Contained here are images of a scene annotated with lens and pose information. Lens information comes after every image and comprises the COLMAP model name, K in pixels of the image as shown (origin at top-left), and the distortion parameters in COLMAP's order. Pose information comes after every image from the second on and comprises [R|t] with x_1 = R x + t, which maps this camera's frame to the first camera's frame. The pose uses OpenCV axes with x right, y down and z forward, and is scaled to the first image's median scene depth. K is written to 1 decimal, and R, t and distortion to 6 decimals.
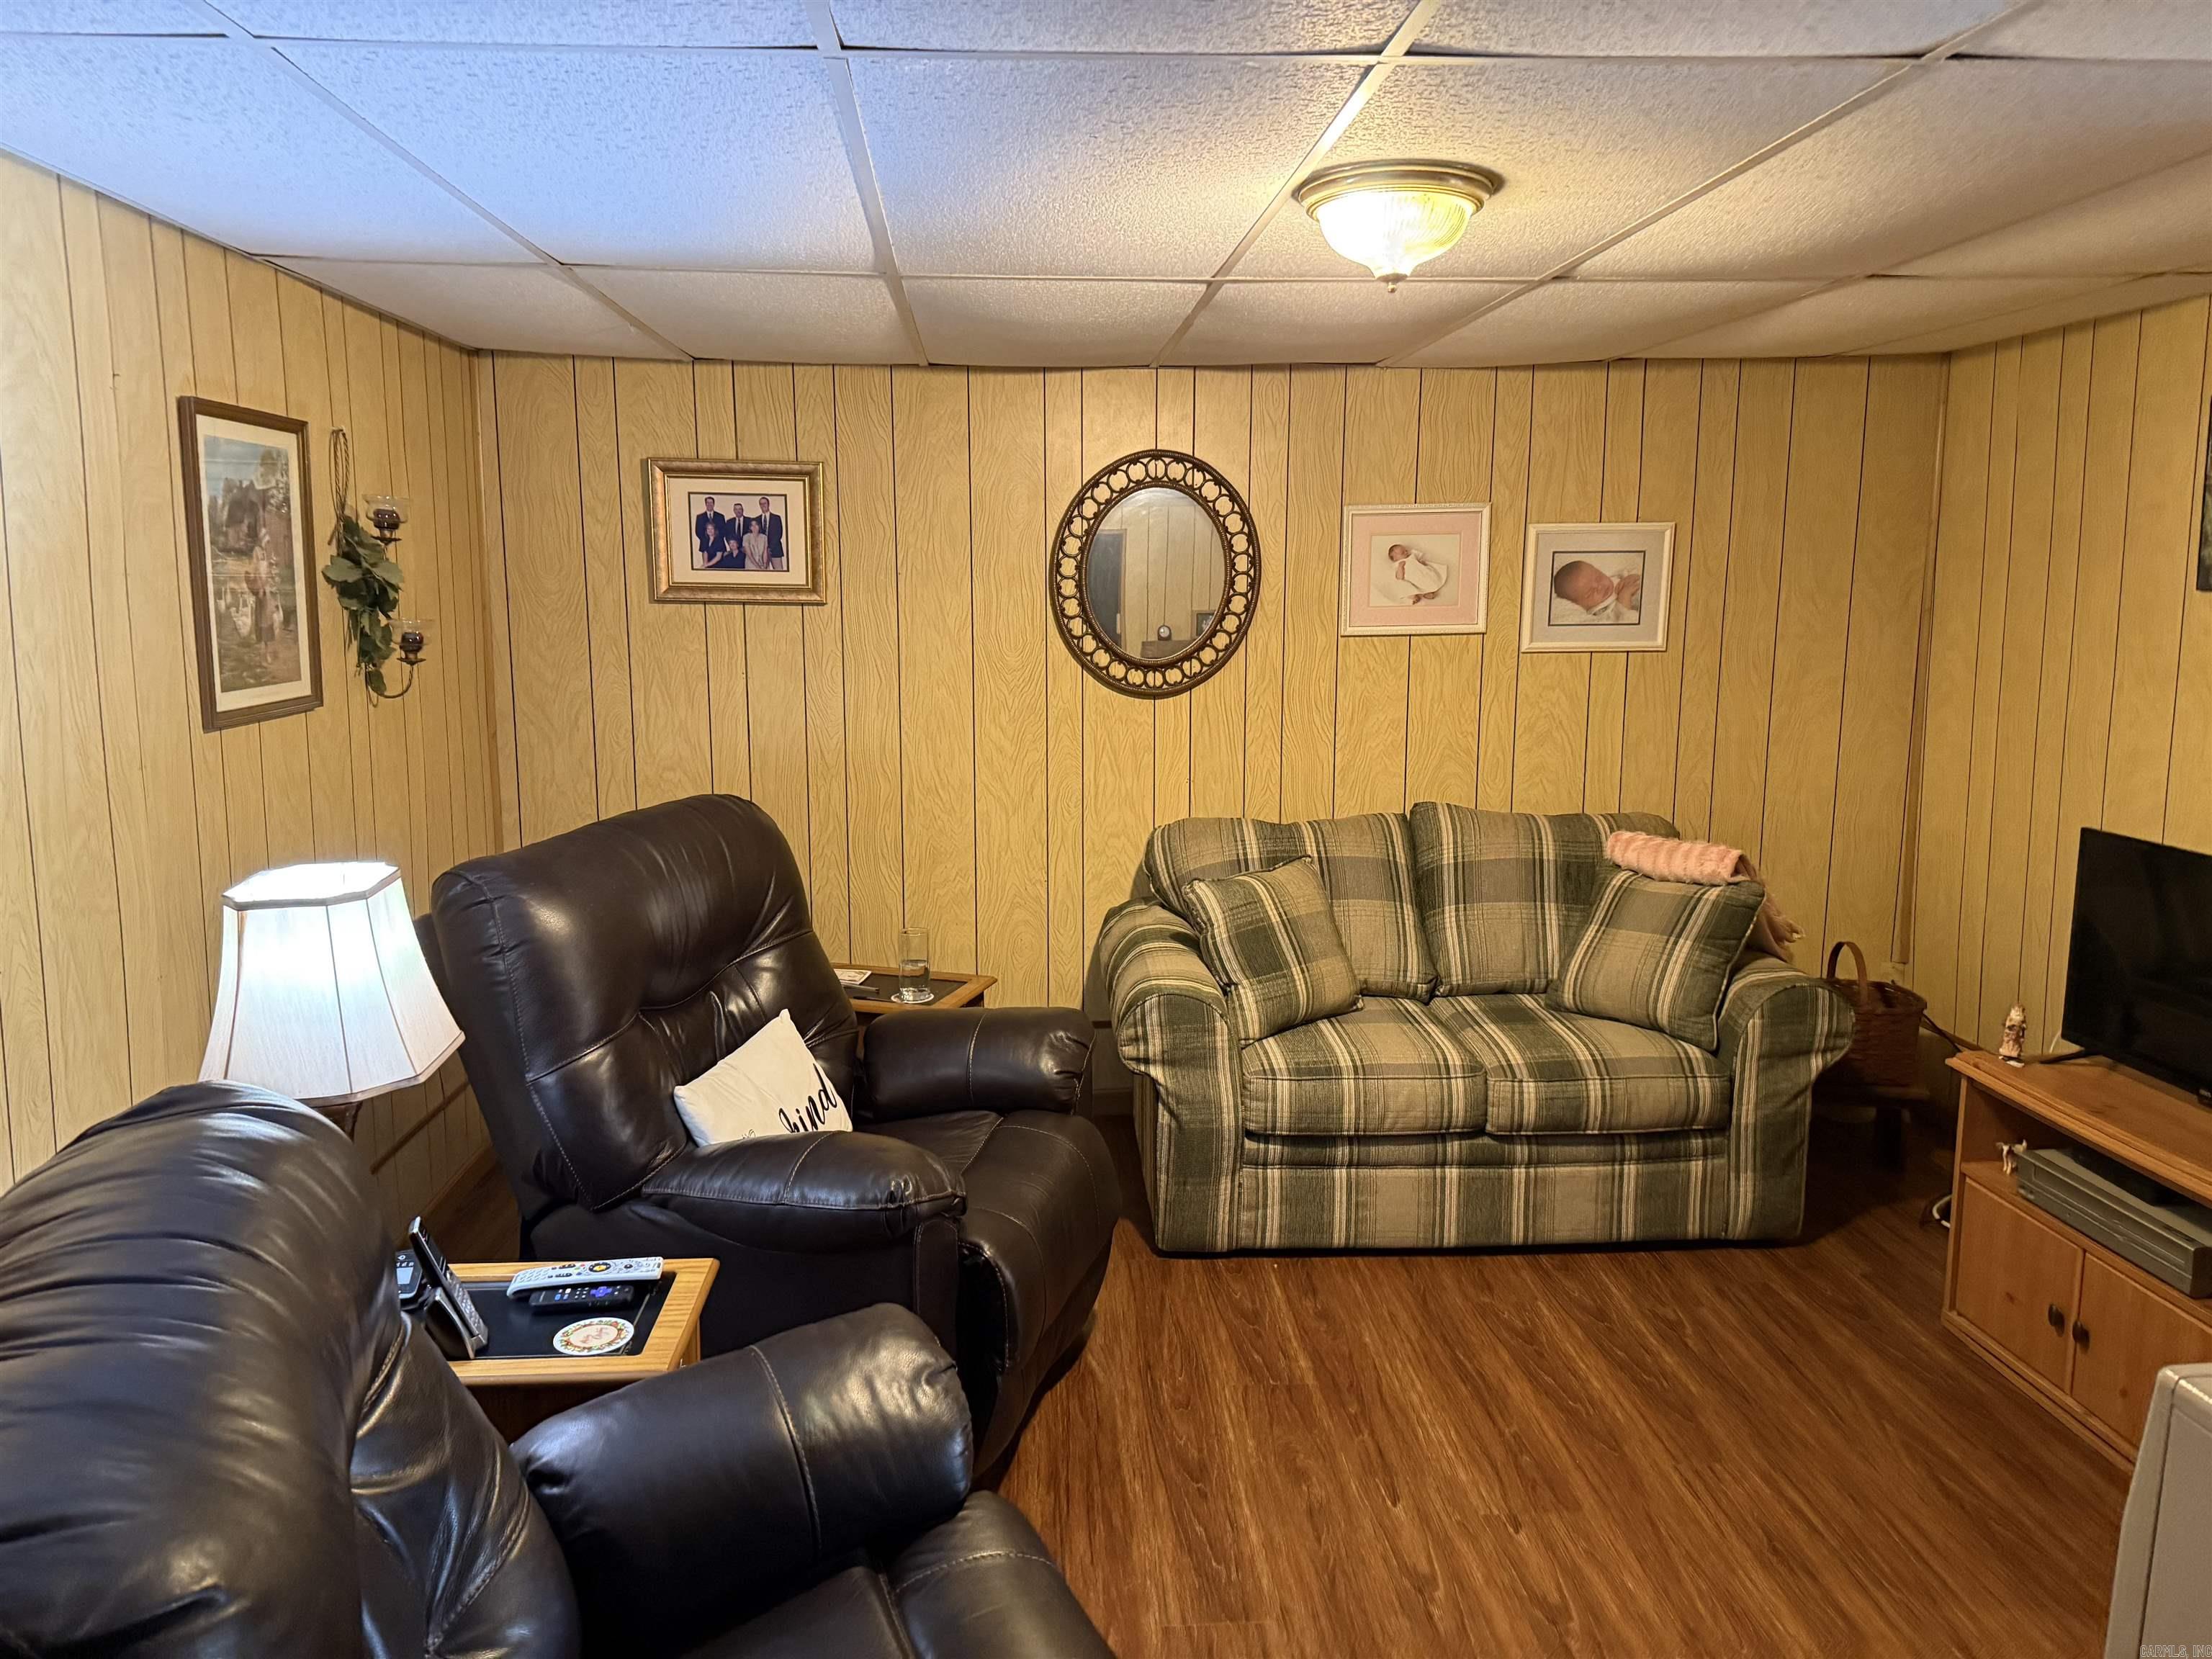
lens RADIAL K [[1514.7, 0, 1105.7], [0, 1514.7, 821.4], [0, 0, 1]] dist [0.151896, -0.172915]
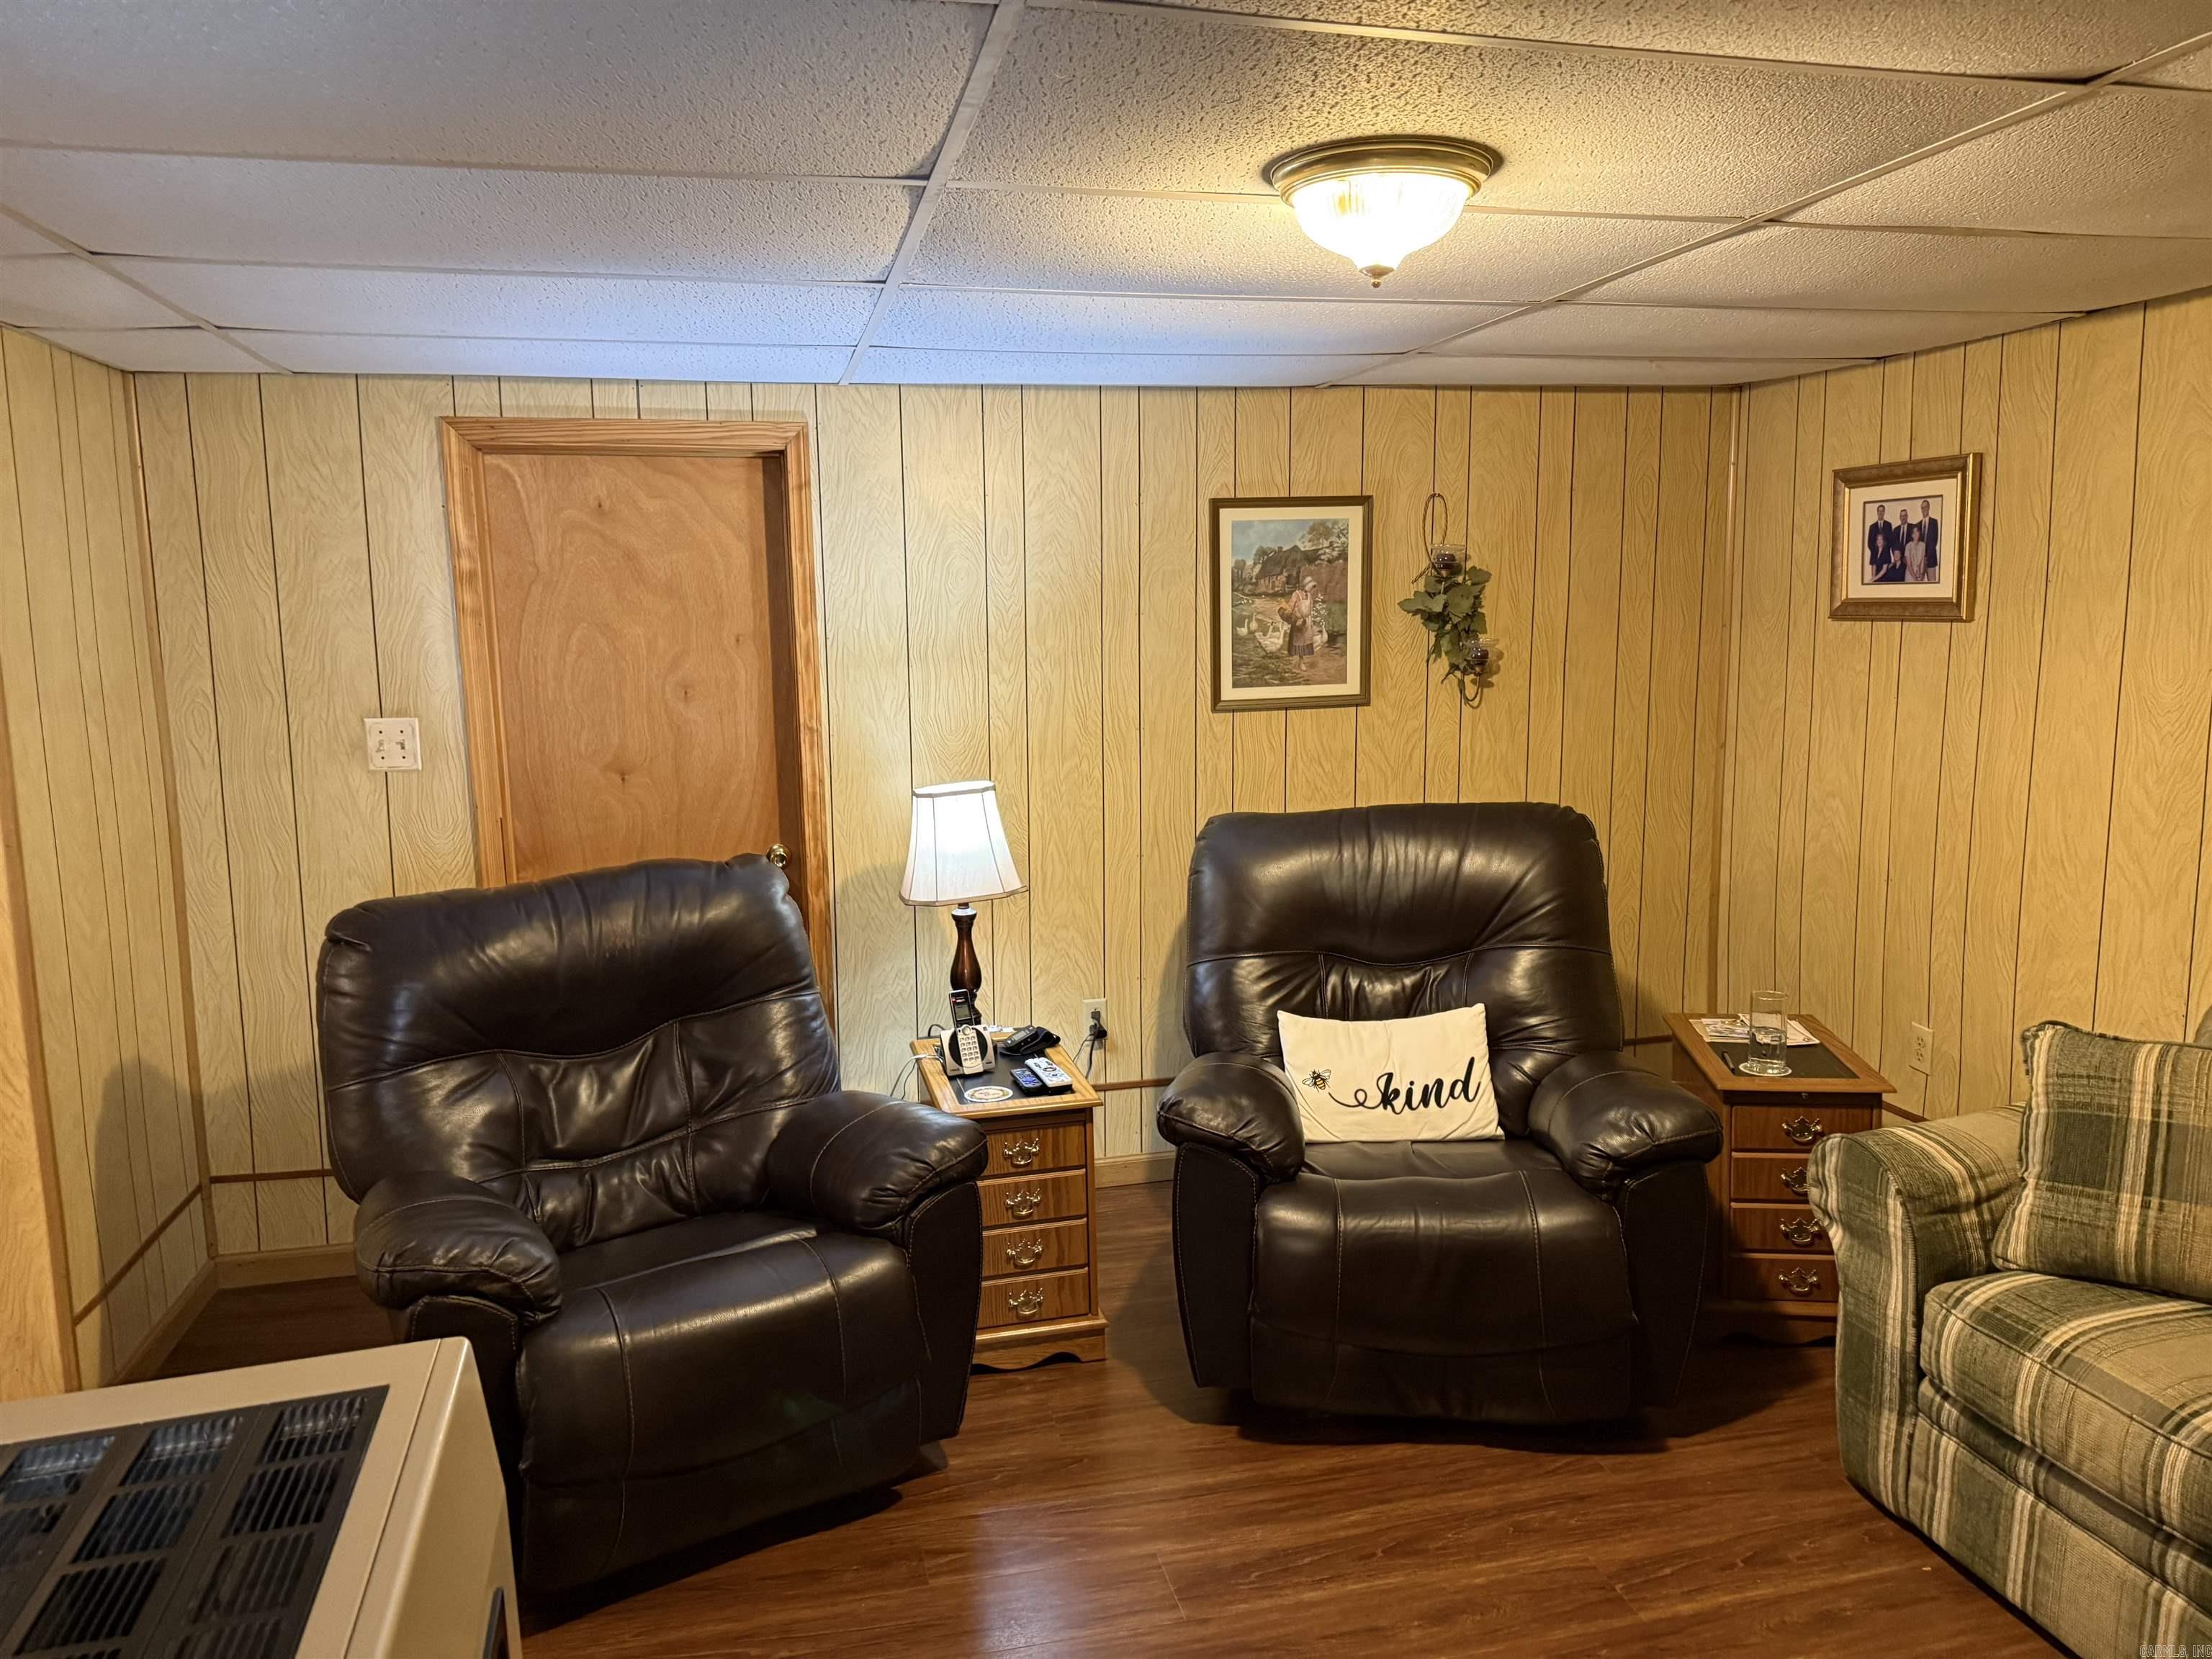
lens RADIAL K [[1545.6, 0, 1101.0], [0, 1545.6, 821.0], [0, 0, 1]] dist [0.058417, -0.053060]
pose [[0.182225, 0.130419, -0.974569, 0.696783], [-0.129671, 0.985695, 0.107661, -0.076890], [0.974669, 0.106755, 0.196530, 0.450189]]
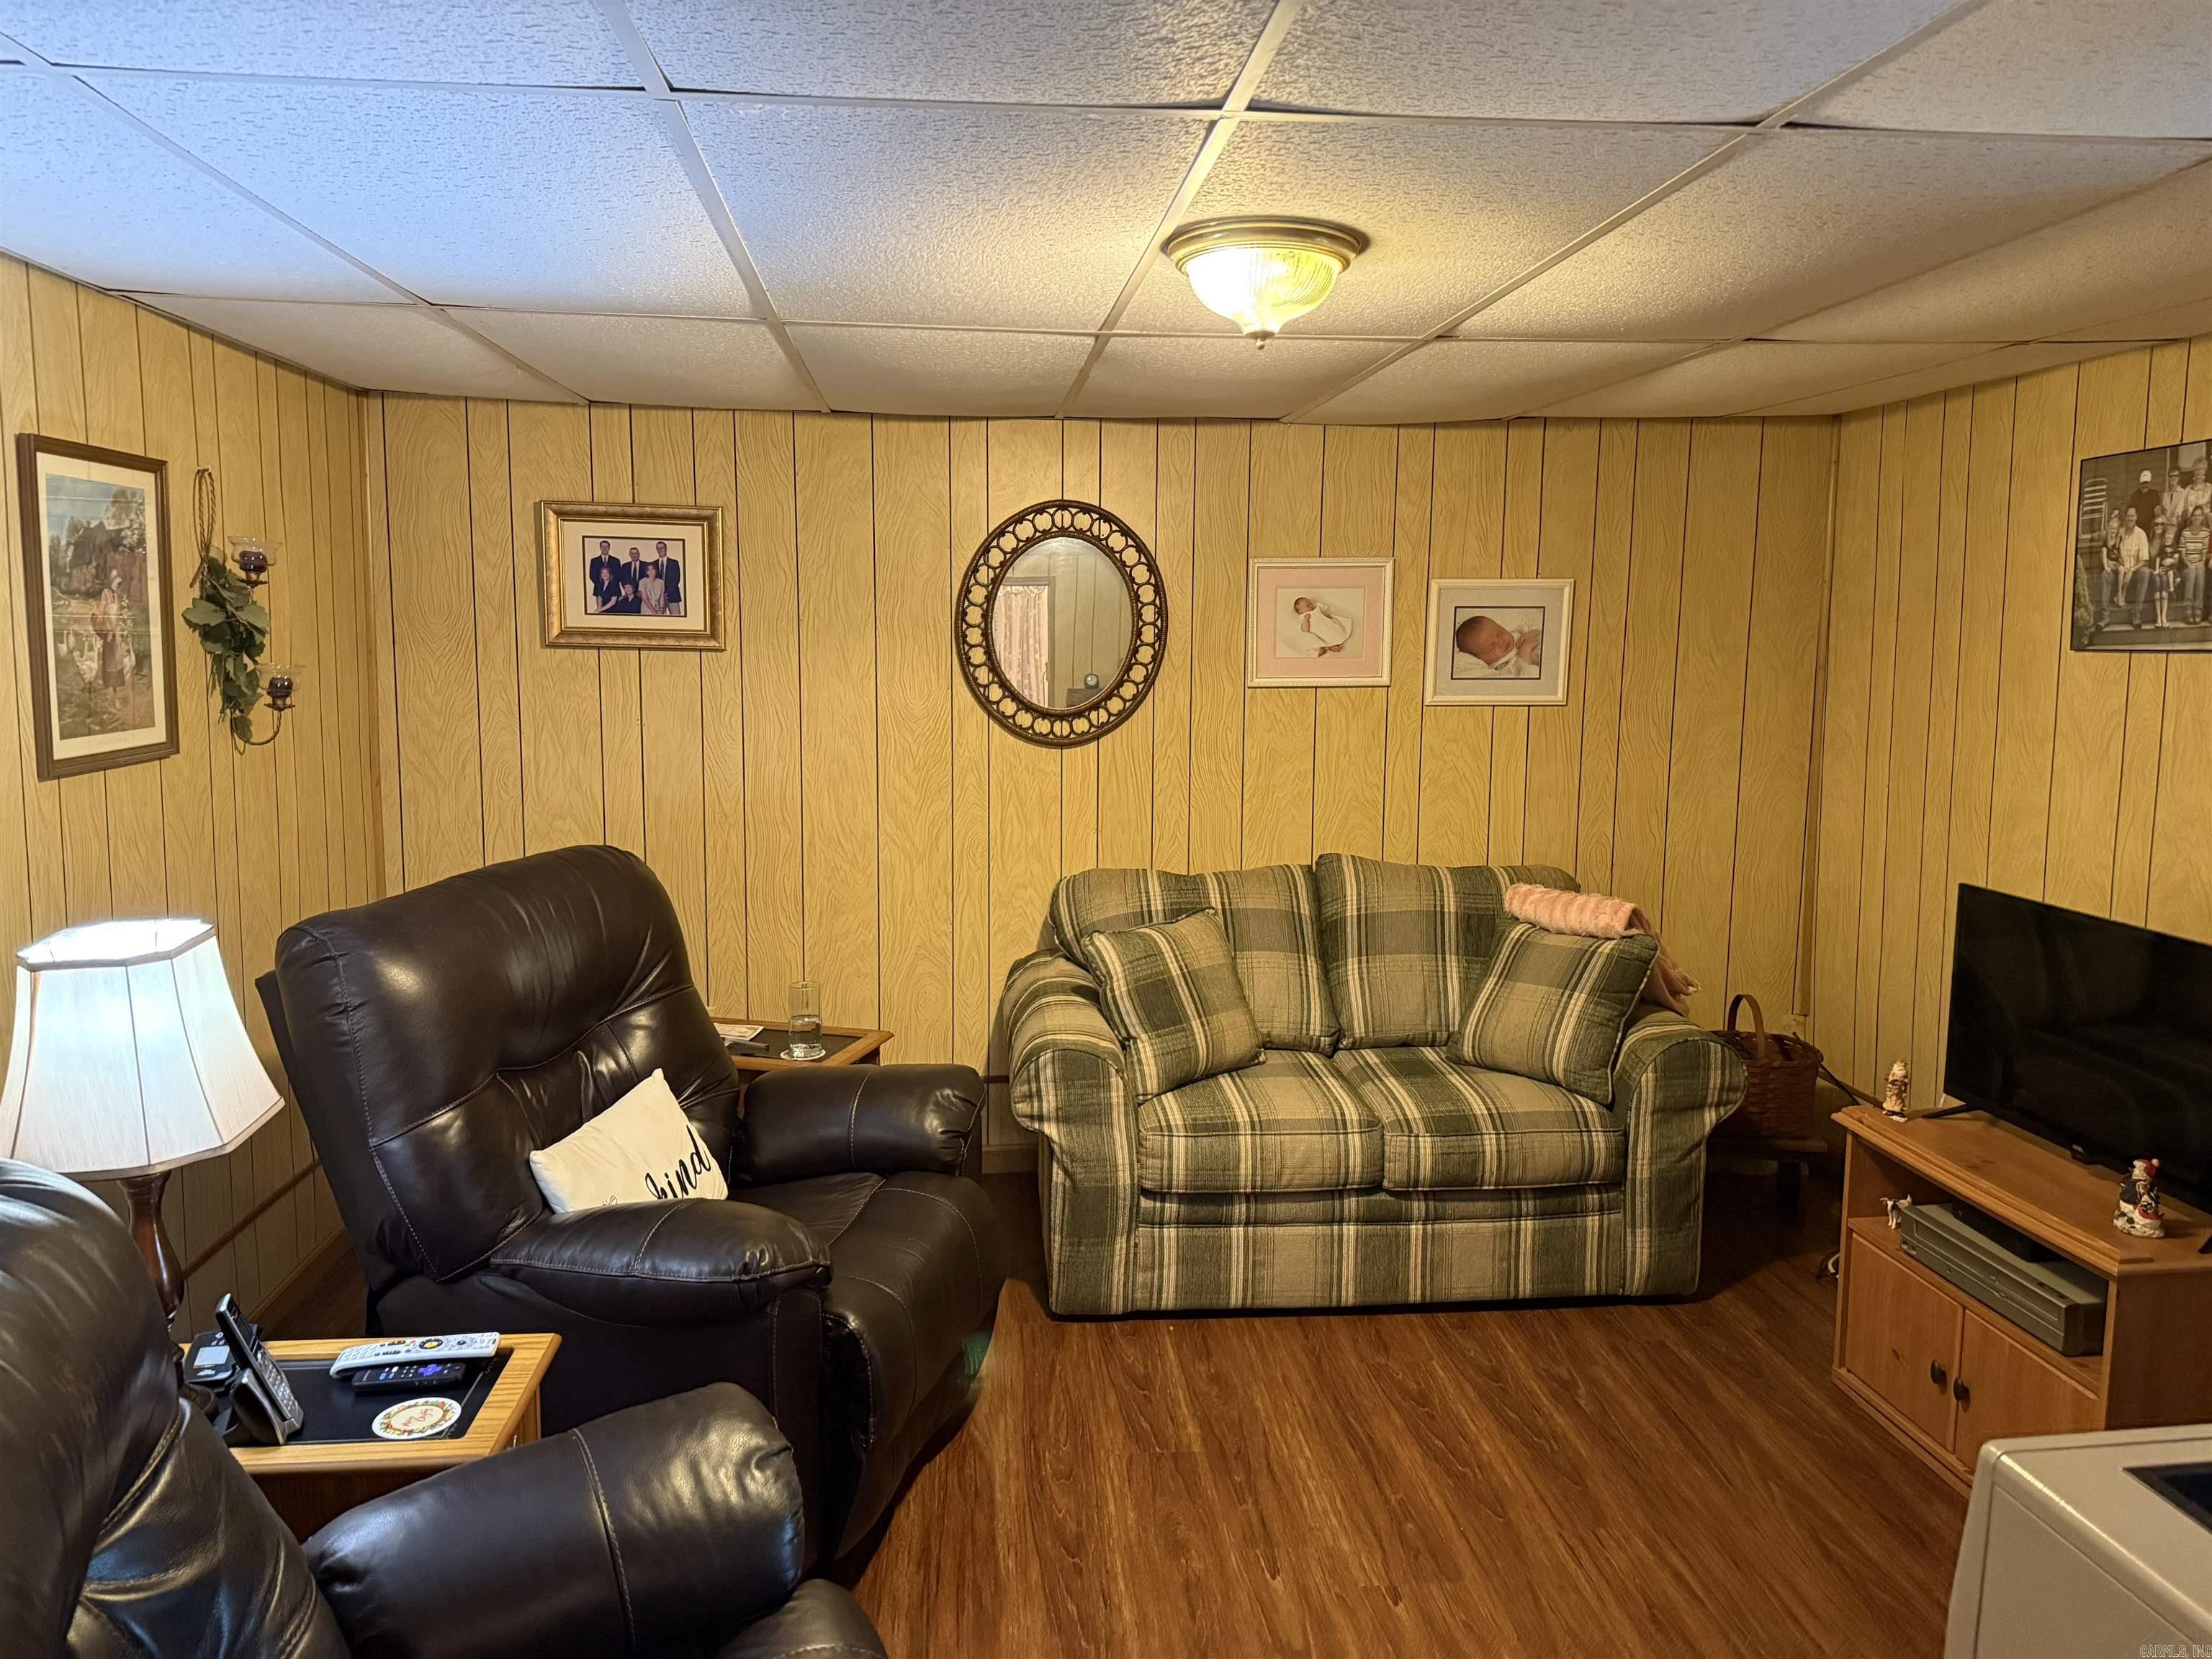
lens RADIAL K [[1517.0, 0, 1112.7], [0, 1517.0, 825.1], [0, 0, 1]] dist [0.156058, -0.191629]
pose [[0.999261, 0.003805, 0.038253, 0.034317], [-0.002724, 0.999597, -0.028273, -0.003496], [-0.038345, 0.028147, 0.998868, 0.010236]]
